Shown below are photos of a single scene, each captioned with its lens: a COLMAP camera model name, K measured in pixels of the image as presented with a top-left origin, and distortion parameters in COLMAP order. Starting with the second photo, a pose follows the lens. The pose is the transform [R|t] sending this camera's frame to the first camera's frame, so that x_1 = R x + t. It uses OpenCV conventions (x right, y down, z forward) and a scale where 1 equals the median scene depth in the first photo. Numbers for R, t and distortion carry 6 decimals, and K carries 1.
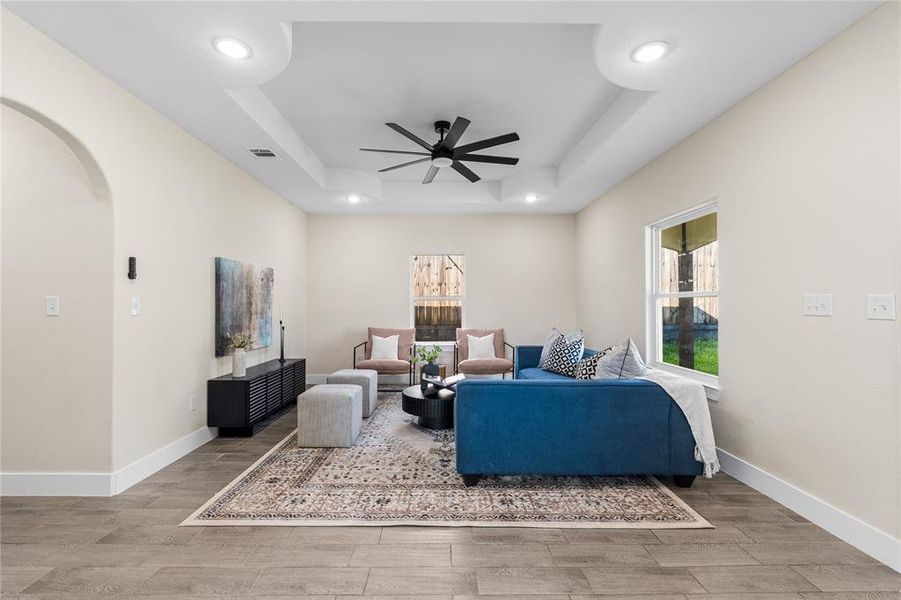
lens RADIAL K [[391.8, 0, 454.4], [0, 391.8, 304.6], [0, 0, 1]] dist [-0.000564, 0.000043]
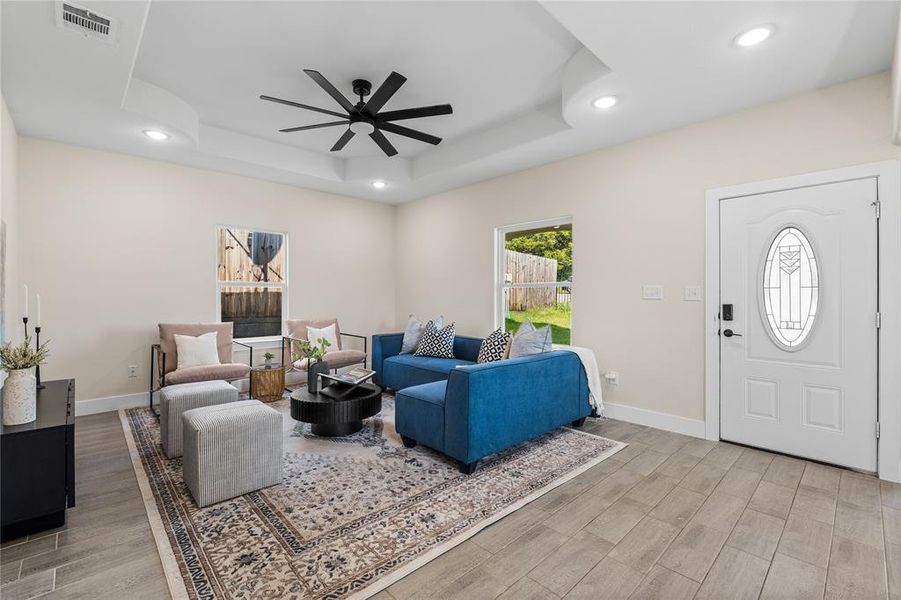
lens RADIAL K [[387.4, 0, 449.0], [0, 387.4, 298.5], [0, 0, 1]] dist [-0.001665, 0.000018]
pose [[0.742555, -0.004269, 0.669772, -0.590373], [-0.003347, 0.999944, 0.010084, 0.009172], [-0.669777, -0.009730, 0.742499, 0.281514]]
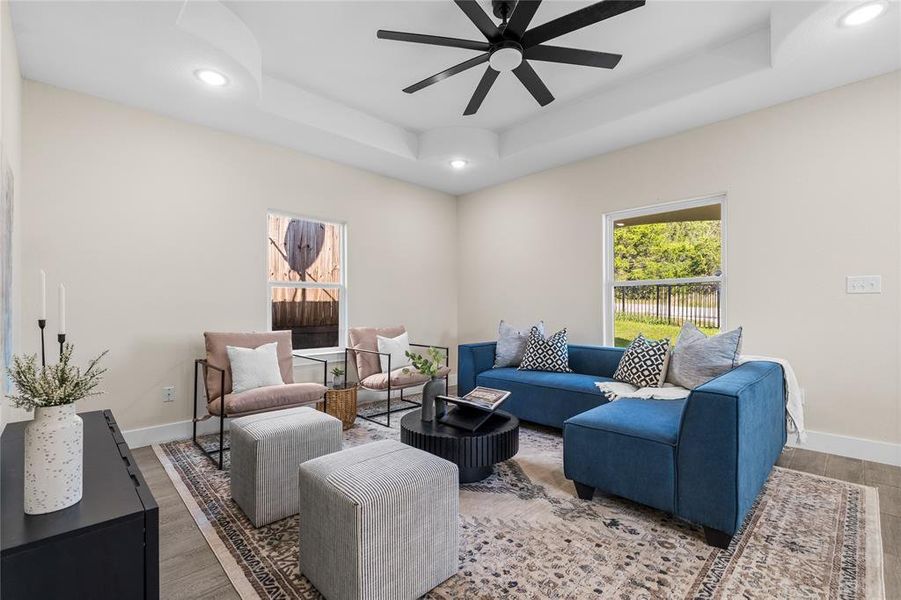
lens RADIAL K [[389.2, 0, 451.6], [0, 389.2, 307.5], [0, 0, 1]] dist [-0.001602, 0.000041]
pose [[0.729886, -0.004211, 0.683556, -0.670212], [0.004960, 0.999987, 0.000864, 0.050271], [-0.683551, 0.002760, 0.729897, 0.751834]]
